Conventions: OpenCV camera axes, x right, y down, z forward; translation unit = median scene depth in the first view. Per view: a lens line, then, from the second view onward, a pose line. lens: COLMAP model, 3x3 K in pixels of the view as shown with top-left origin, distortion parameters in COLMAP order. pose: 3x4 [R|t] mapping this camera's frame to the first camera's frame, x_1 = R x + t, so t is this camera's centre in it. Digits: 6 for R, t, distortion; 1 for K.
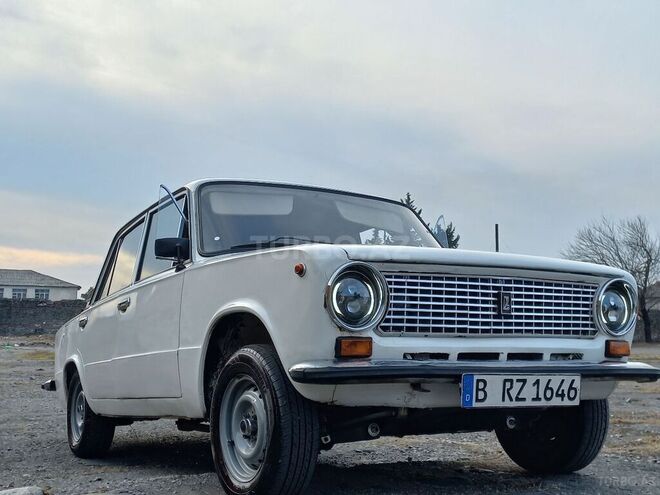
lens RADIAL K [[789.2, 0, 331.6], [0, 789.2, 253.1], [0, 0, 1]] dist [0.146293, -0.232710]
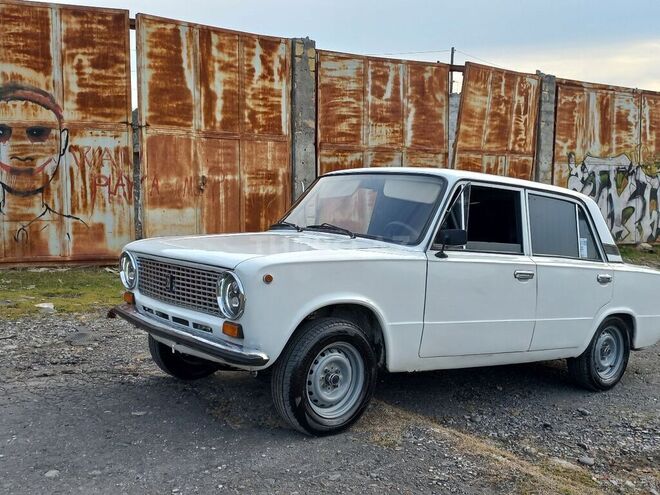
lens RADIAL K [[695.2, 0, 327.6], [0, 695.2, 252.7], [0, 0, 1]] dist [0.140498, -0.233750]
pose [[0.139420, 0.070815, -0.987698, 1.536267], [0.081849, 0.993202, 0.082763, -0.074354], [0.986845, -0.092381, 0.132676, 1.129541]]
